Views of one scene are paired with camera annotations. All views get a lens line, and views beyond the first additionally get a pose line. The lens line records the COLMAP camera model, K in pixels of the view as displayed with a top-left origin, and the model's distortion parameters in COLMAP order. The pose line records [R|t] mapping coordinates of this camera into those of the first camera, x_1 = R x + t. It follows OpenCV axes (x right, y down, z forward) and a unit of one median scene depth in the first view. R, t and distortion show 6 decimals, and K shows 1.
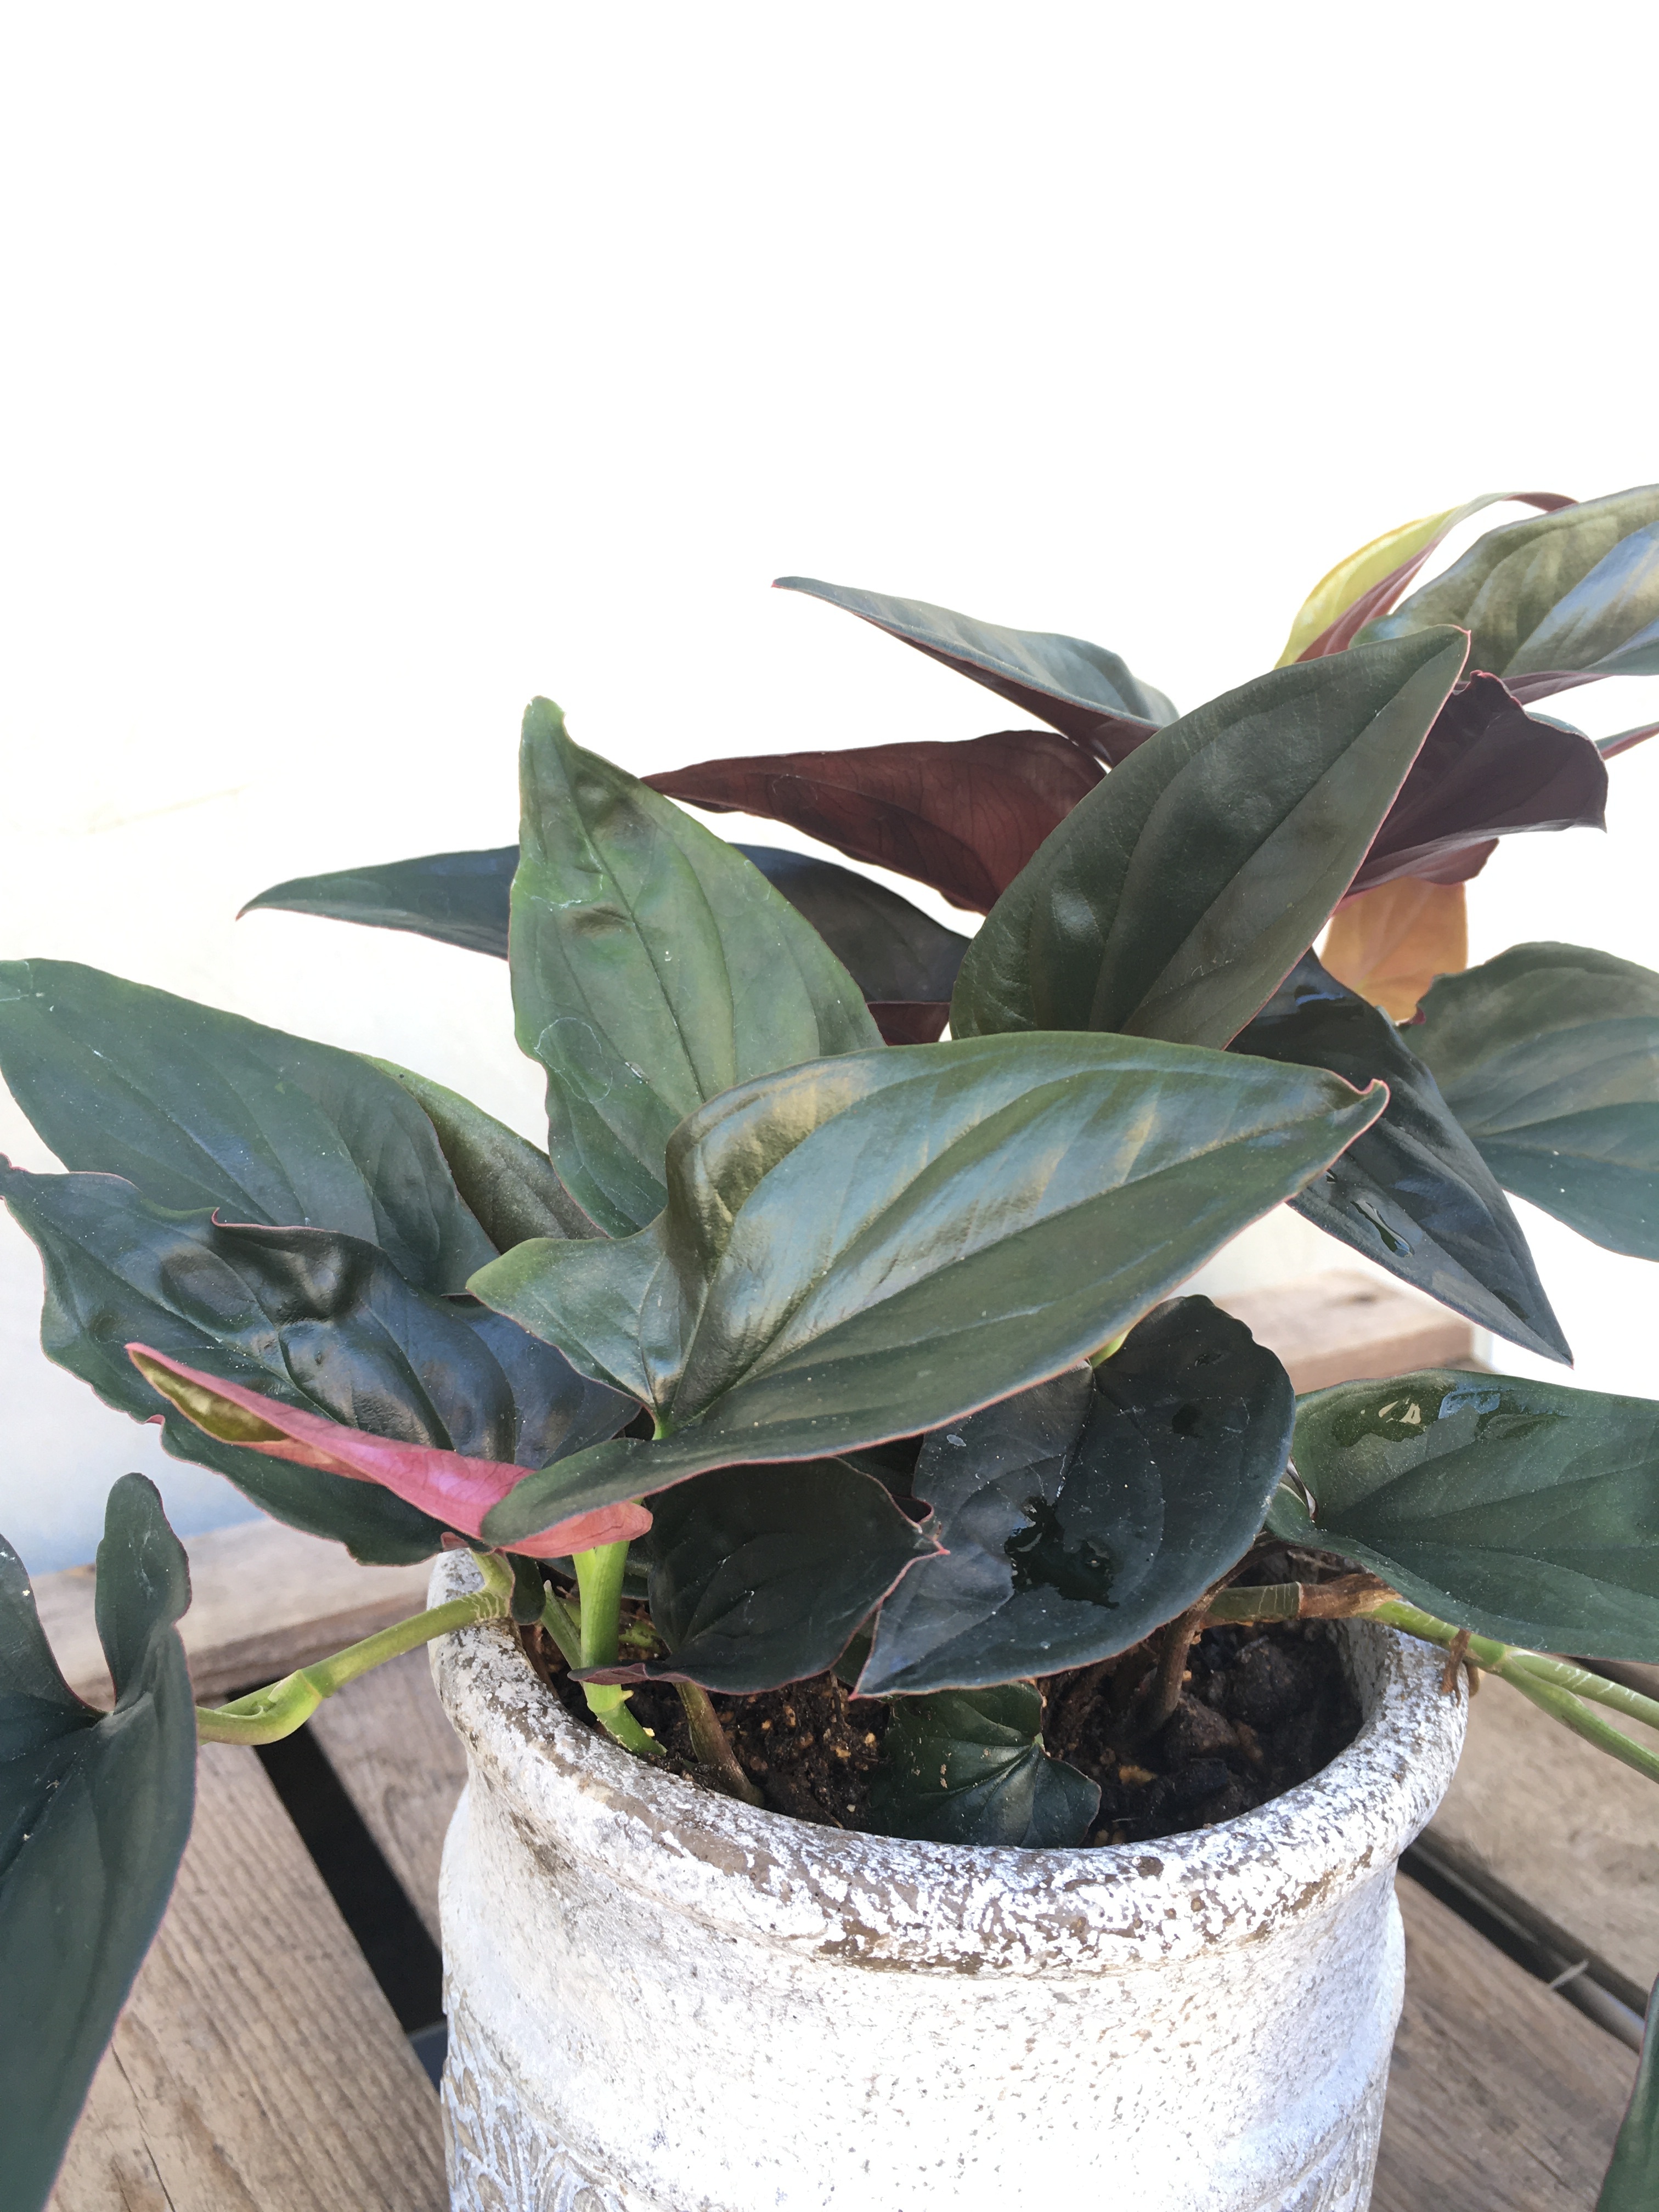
lens RADIAL K [[1918.8, 0, 831.4], [0, 1918.8, 1120.6], [0, 0, 1]] dist [0.045799, -0.013674]
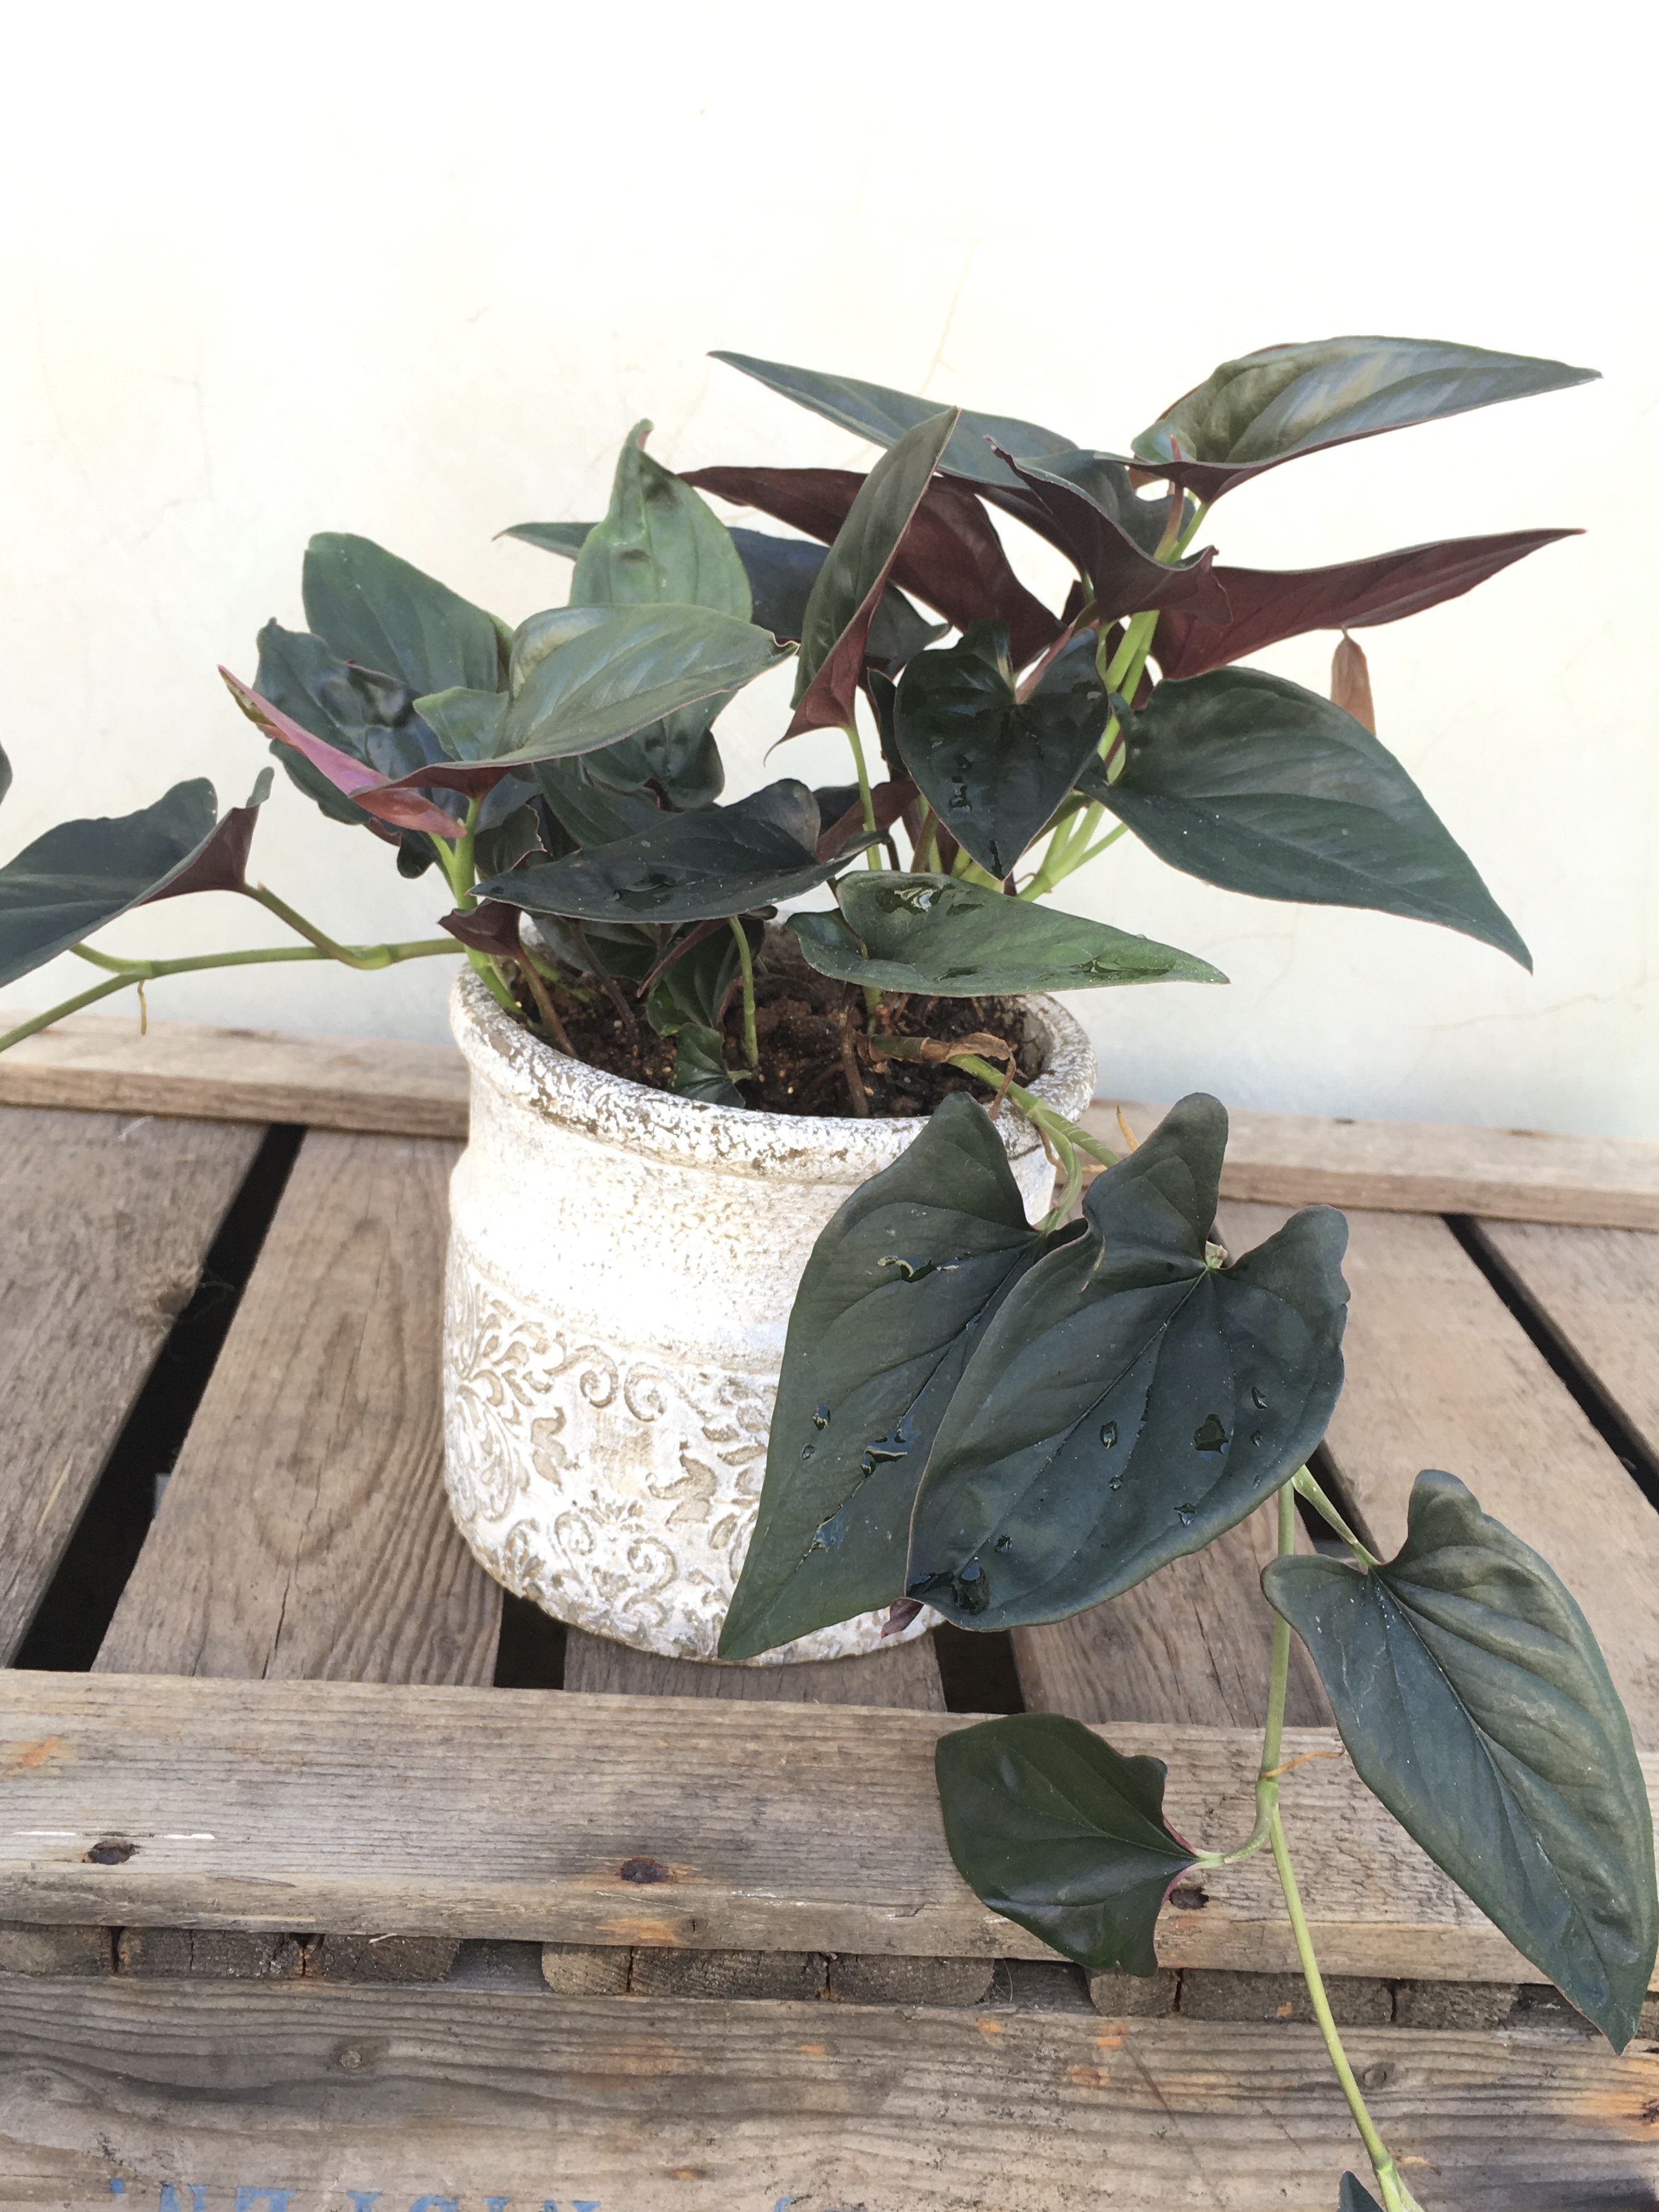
lens RADIAL K [[2194.6, 0, 831.8], [0, 2194.6, 1110.7], [0, 0, 1]] dist [0.082207, 0.000000]
pose [[0.876168, 0.226189, -0.425639, 1.080636], [-0.211926, 0.973899, 0.081294, 0.194267], [0.432918, 0.018977, 0.901234, -0.721937]]
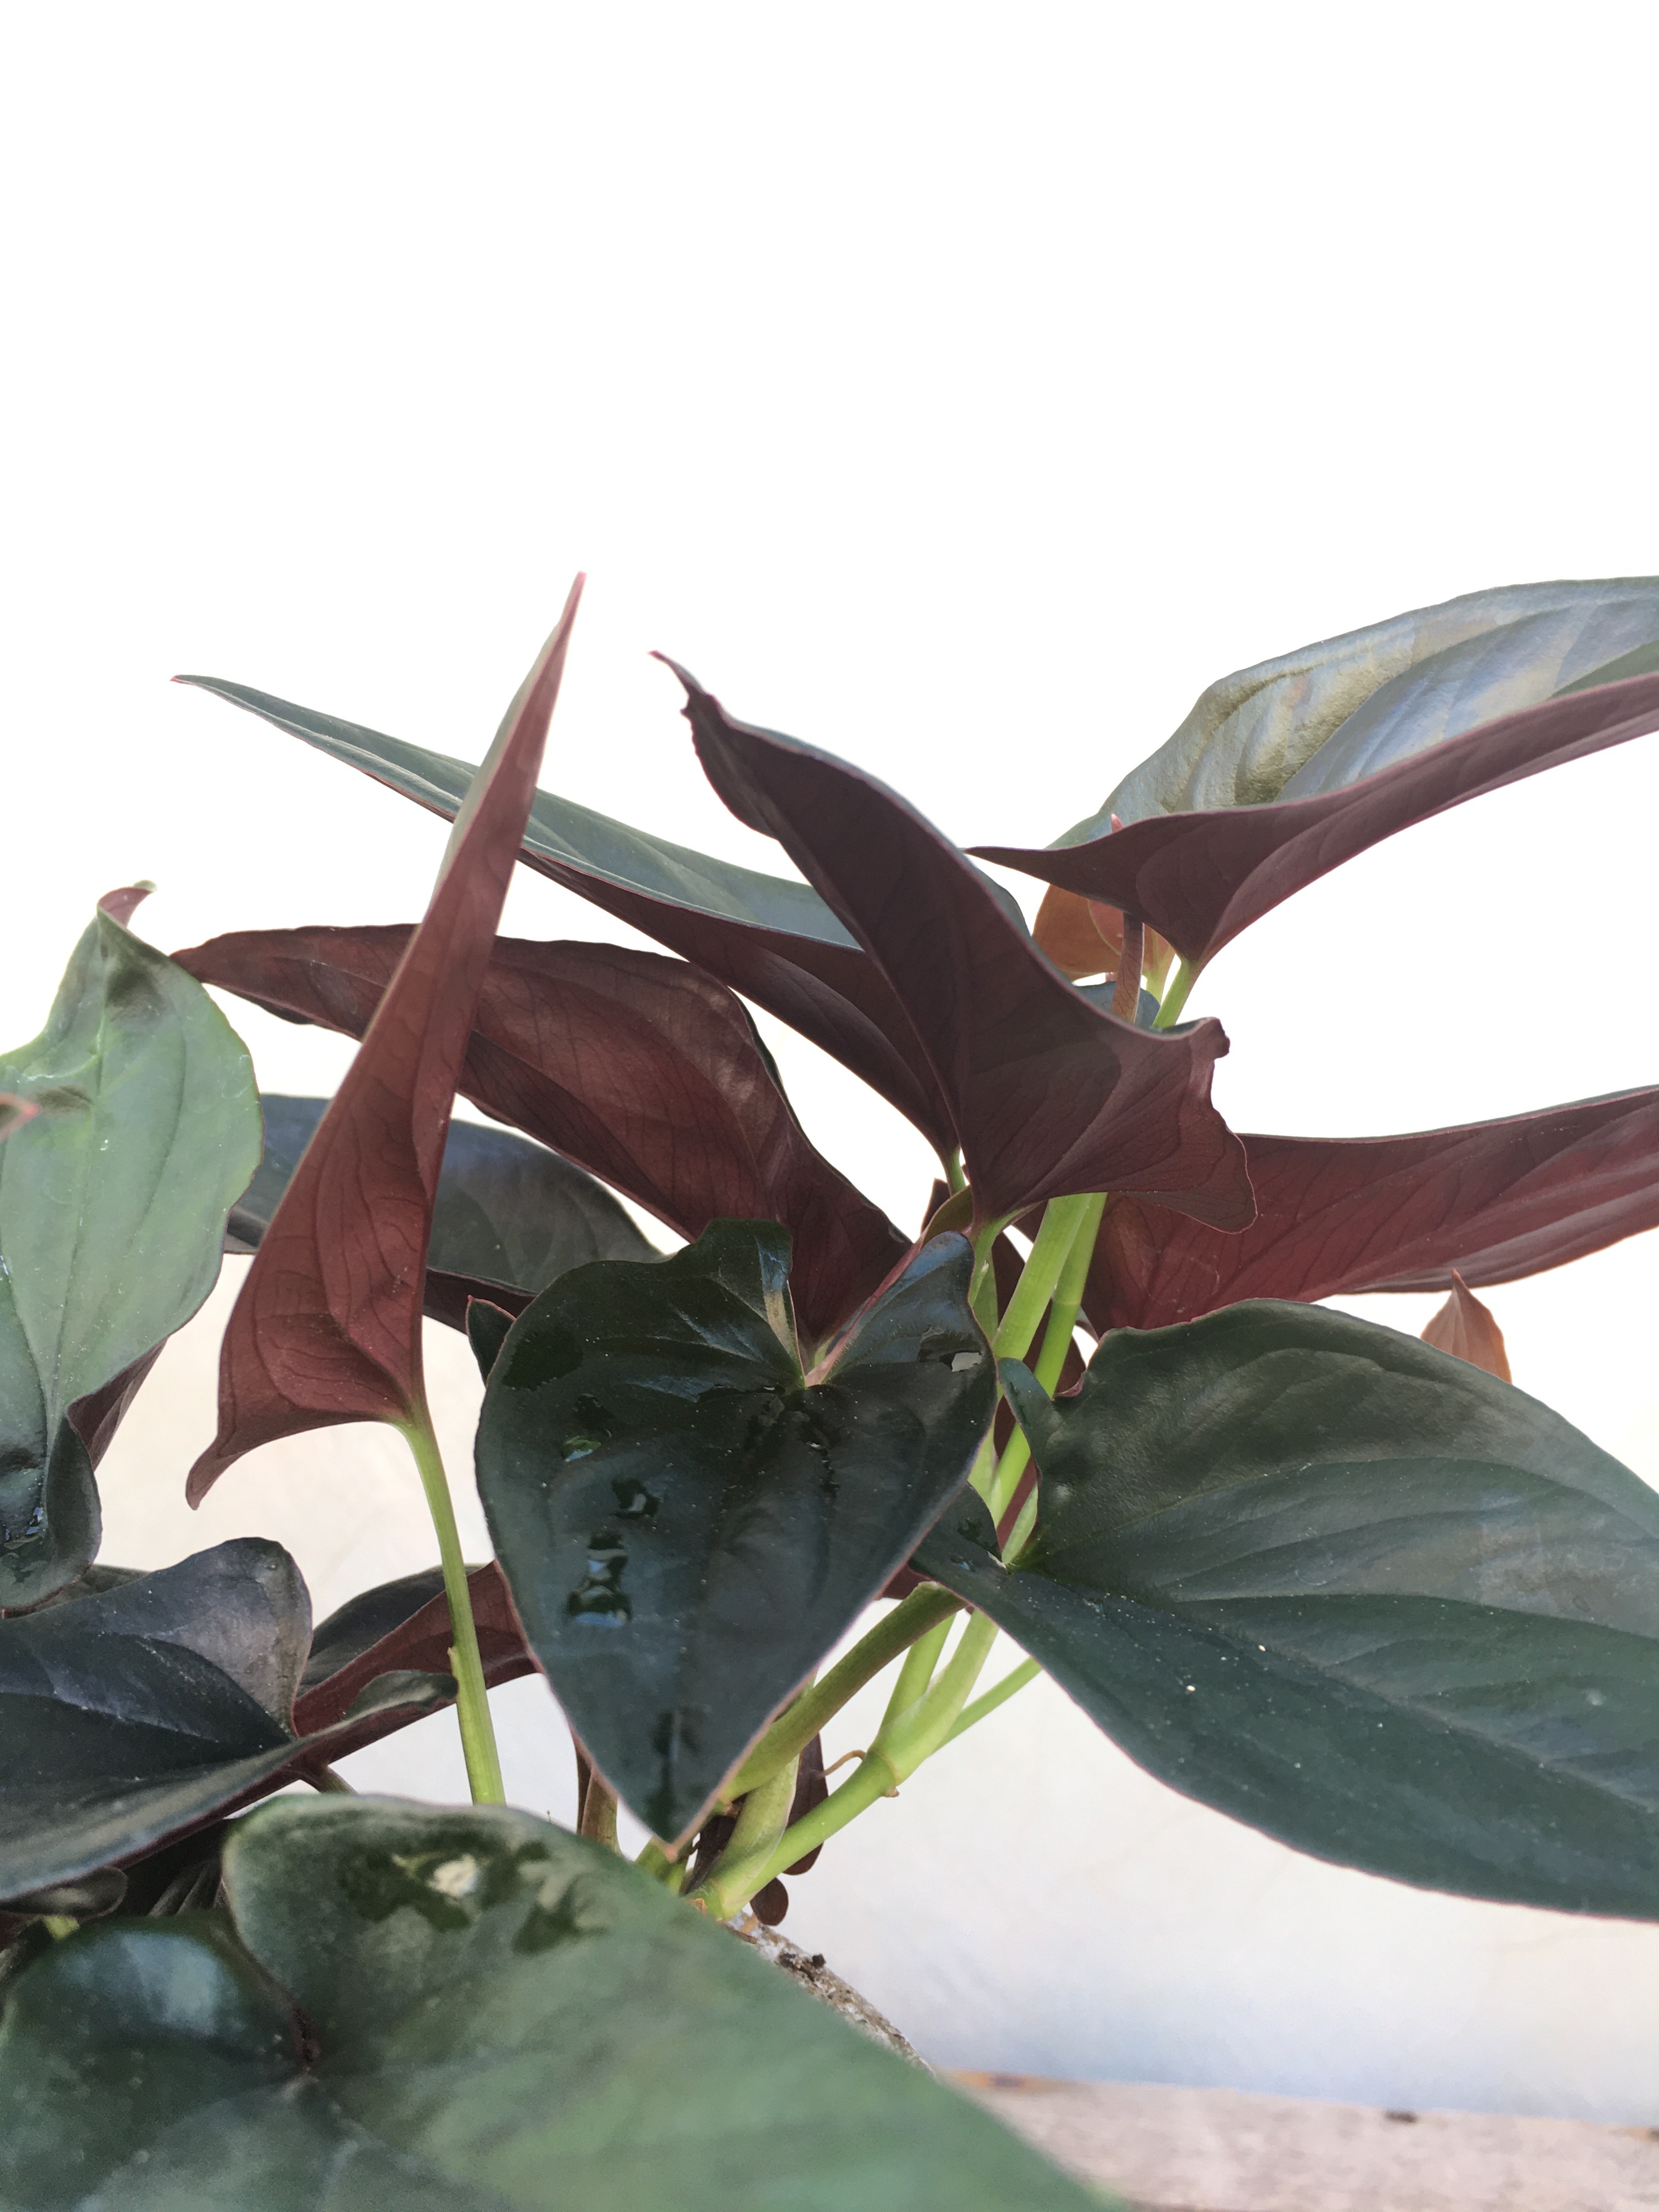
lens RADIAL K [[1918.8, 0, 836.2], [0, 1918.8, 1119.9], [0, 0, 1]] dist [0.045799, -0.013674]
pose [[0.883463, 0.069011, -0.463391, 0.651756], [-0.225965, 0.929208, -0.292424, 0.085261], [0.410406, 0.363056, 0.836515, 0.494757]]
